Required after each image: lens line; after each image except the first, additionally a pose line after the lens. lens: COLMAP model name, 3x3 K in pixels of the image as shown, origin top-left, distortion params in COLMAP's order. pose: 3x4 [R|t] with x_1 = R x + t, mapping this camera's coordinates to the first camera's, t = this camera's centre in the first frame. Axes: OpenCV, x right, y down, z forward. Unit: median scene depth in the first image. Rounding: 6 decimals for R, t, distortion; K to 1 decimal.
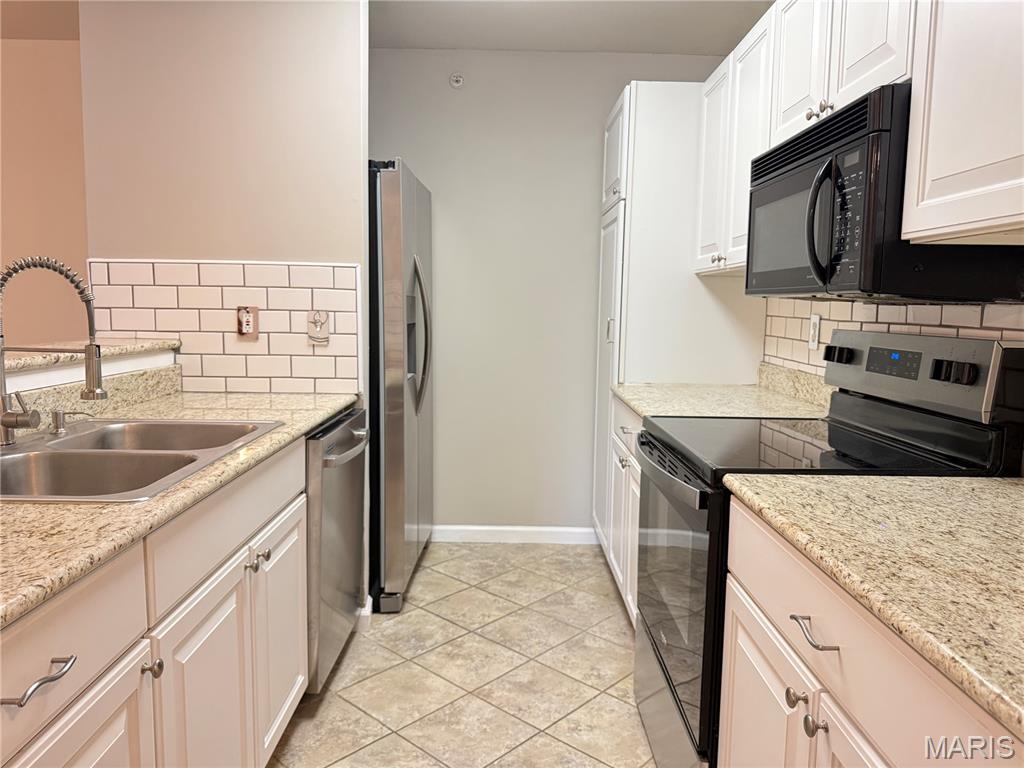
lens RADIAL K [[724.2, 0, 515.5], [0, 724.2, 382.7], [0, 0, 1]] dist [0.101471, -0.159853]
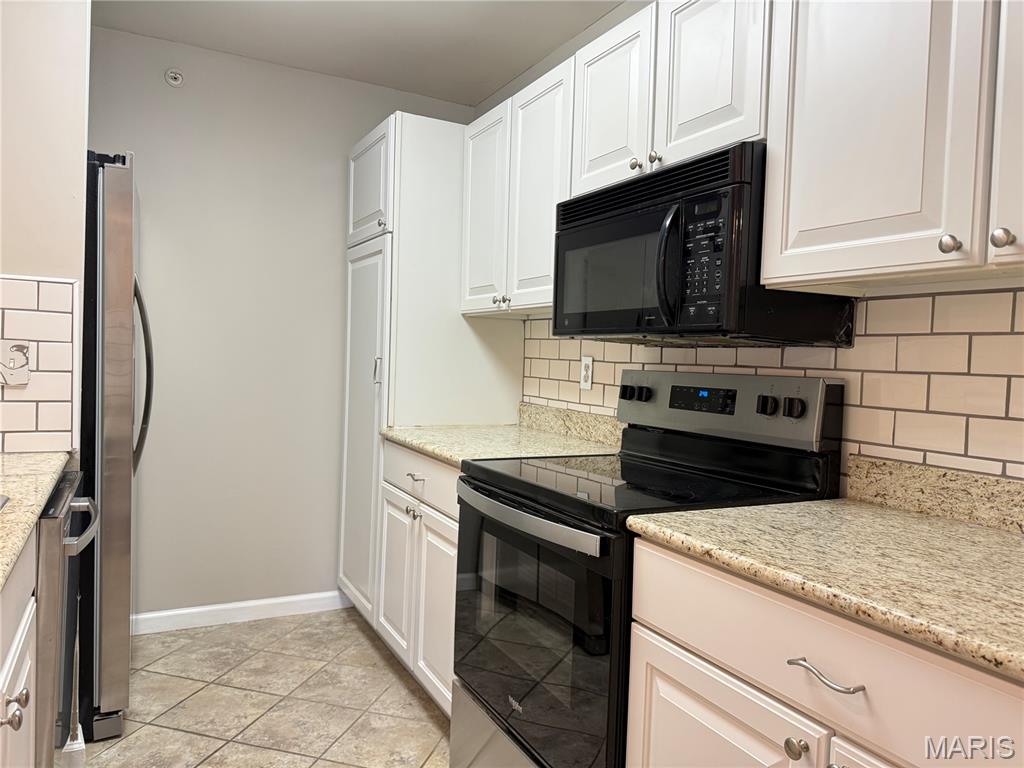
lens RADIAL K [[723.6, 0, 512.0], [0, 723.6, 384.0], [0, 0, 1]] dist [0.075482, -0.096471]
pose [[0.891022, -0.001049, 0.453959, -0.158474], [0.028328, 0.998177, -0.053296, -0.000936], [-0.453076, 0.060348, 0.889427, 0.121647]]
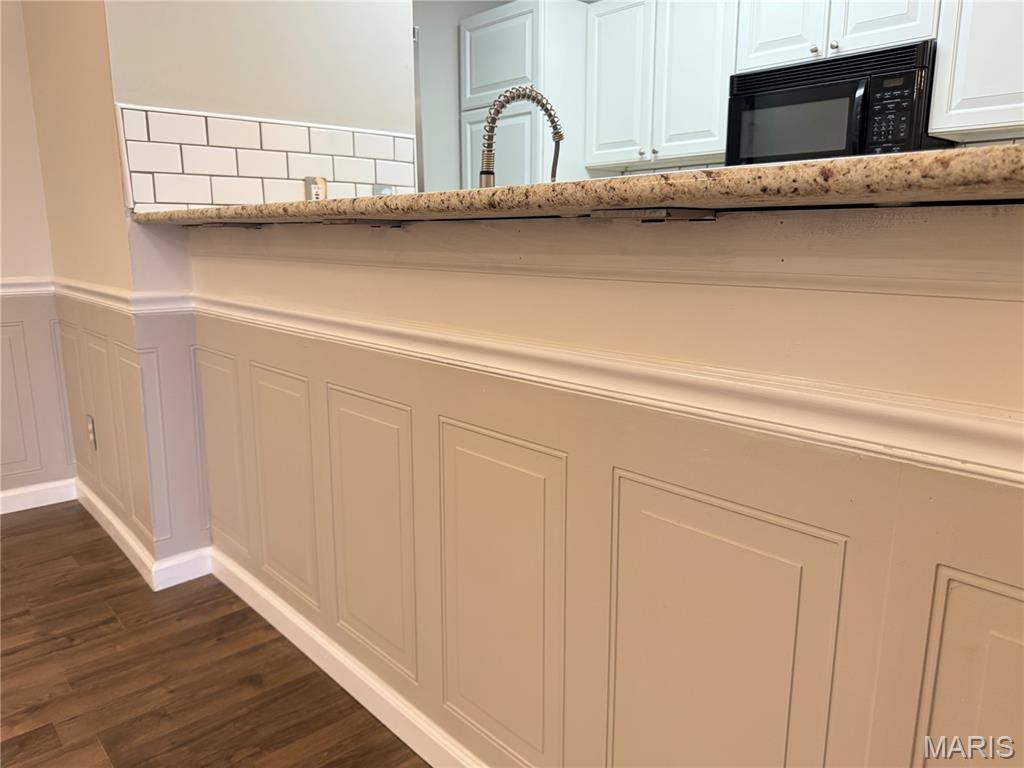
lens RADIAL K [[738.7, 0, 512.0], [0, 738.7, 384.0], [0, 0, 1]] dist [0.065645, -0.096374]
pose [[0.747319, -0.145349, 0.648374, -0.809680], [0.085137, 0.988685, 0.123509, 0.052136], [-0.658989, -0.037100, 0.751237, 0.160889]]
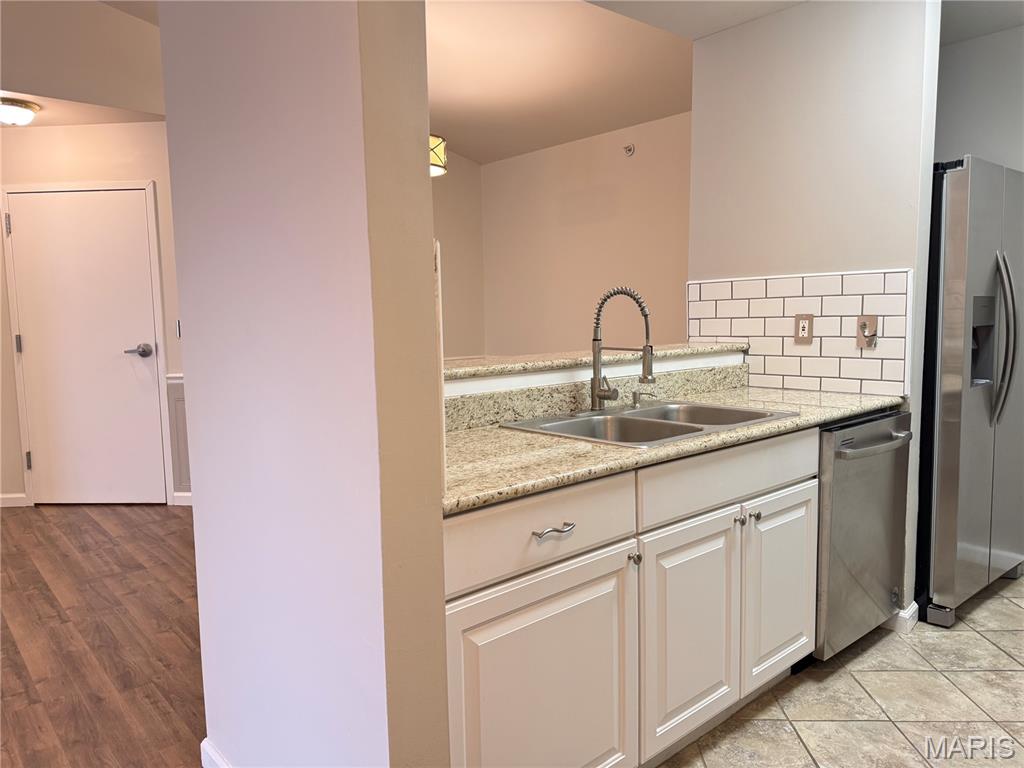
lens RADIAL K [[720.6, 0, 505.2], [0, 720.6, 384.3], [0, 0, 1]] dist [0.097661, -0.113427]
pose [[0.645829, 0.046593, -0.762059, 0.204835], [-0.051084, 0.998536, 0.017759, 0.008383], [0.761772, 0.027459, 0.647264, -0.082553]]
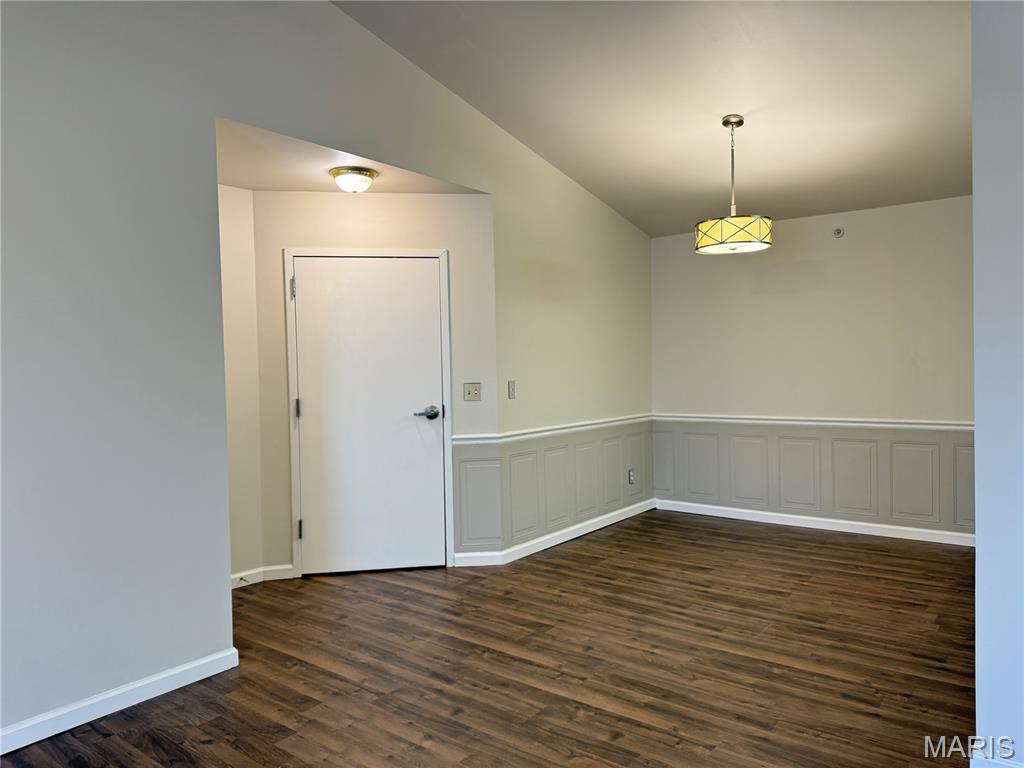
lens RADIAL K [[723.6, 0, 512.0], [0, 723.6, 384.0], [0, 0, 1]] dist [0.075482, -0.096471]
pose [[0.786104, -0.018966, -0.617803, -0.467893], [-0.030958, 0.997066, -0.070001, 0.050818], [0.617318, 0.074154, 0.783211, -0.889171]]
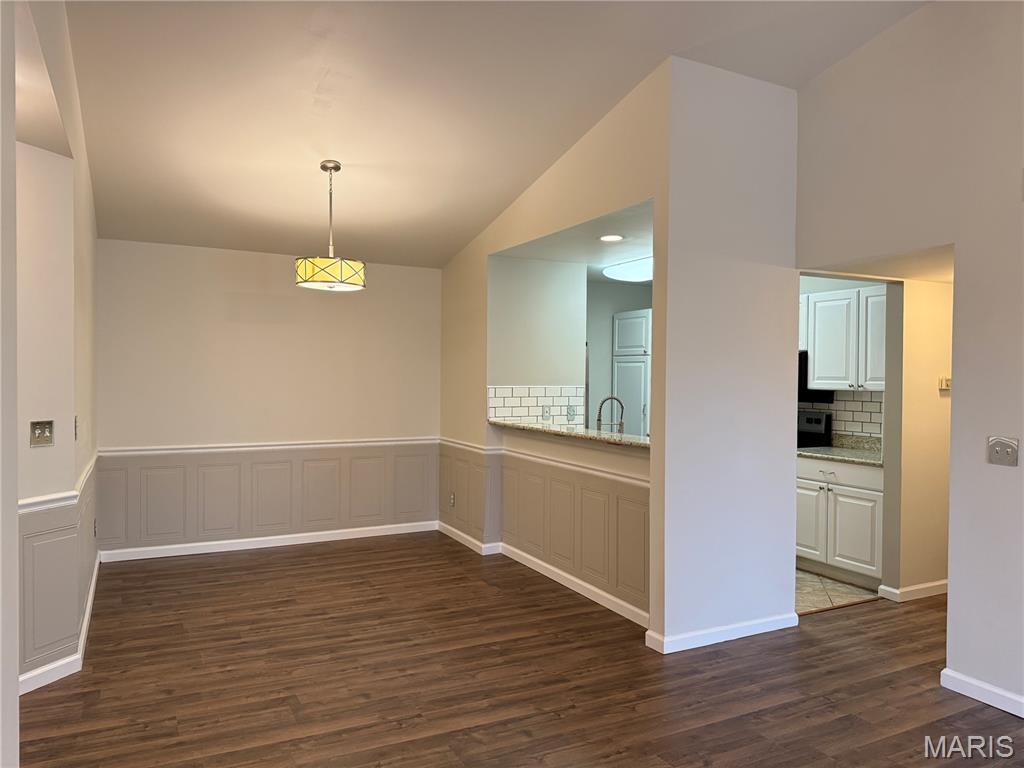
lens RADIAL K [[720.6, 0, 505.2], [0, 720.6, 384.3], [0, 0, 1]] dist [0.097661, -0.113427]
pose [[0.897224, -0.015170, 0.441314, -1.520530], [0.053592, 0.995763, -0.074727, -0.003438], [-0.438311, 0.090698, 0.894236, -1.038897]]
